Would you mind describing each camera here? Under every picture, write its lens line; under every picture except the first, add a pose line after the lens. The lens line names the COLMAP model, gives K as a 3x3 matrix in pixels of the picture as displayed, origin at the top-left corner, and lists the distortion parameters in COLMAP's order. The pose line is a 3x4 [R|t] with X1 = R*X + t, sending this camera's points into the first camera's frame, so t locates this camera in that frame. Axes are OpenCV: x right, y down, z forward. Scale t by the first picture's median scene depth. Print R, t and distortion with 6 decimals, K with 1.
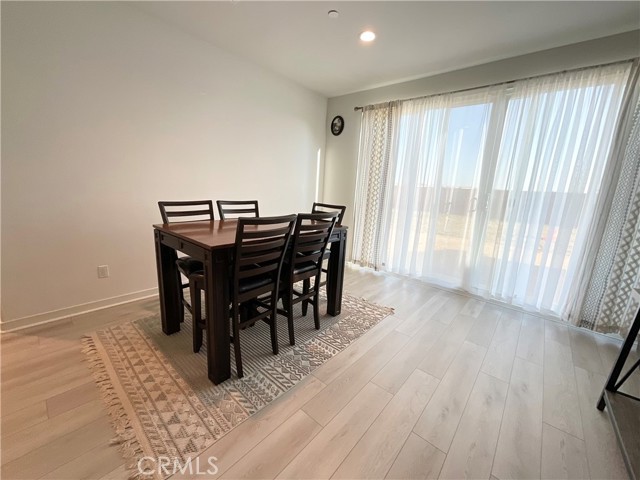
lens RADIAL K [[258.1, 0, 321.2], [0, 258.1, 237.1], [0, 0, 1]] dist [0.003584, -0.001254]
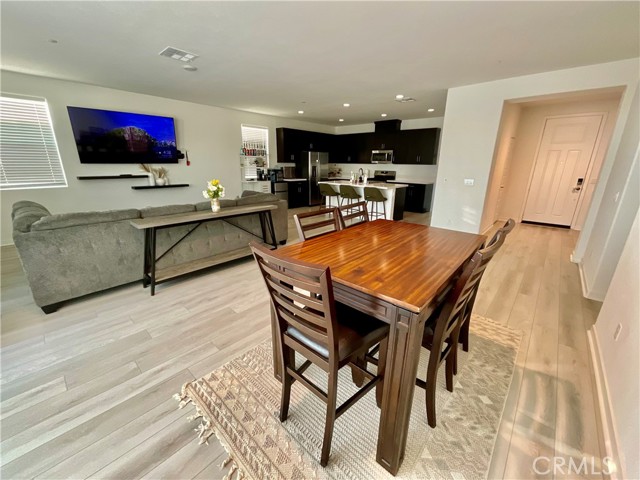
lens RADIAL K [[258.1, 0, 320.8], [0, 258.1, 239.9], [0, 0, 1]] dist [0.003584, -0.001254]
pose [[-0.997337, -0.072914, 0.001669, -0.018110], [-0.063611, 0.880829, 0.469141, -0.330689], [-0.035677, 0.467785, -0.883122, 1.385737]]
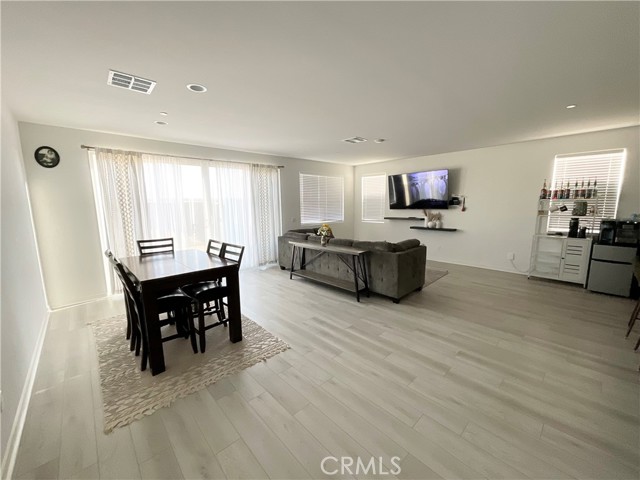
lens RADIAL K [[258.1, 0, 322.5], [0, 258.1, 239.7], [0, 0, 1]] dist [0.003584, -0.001254]
pose [[0.099579, -0.199889, 0.974745, -1.189566], [0.211228, 0.961534, 0.175601, -0.185847], [-0.972351, 0.188407, 0.137970, 0.035449]]
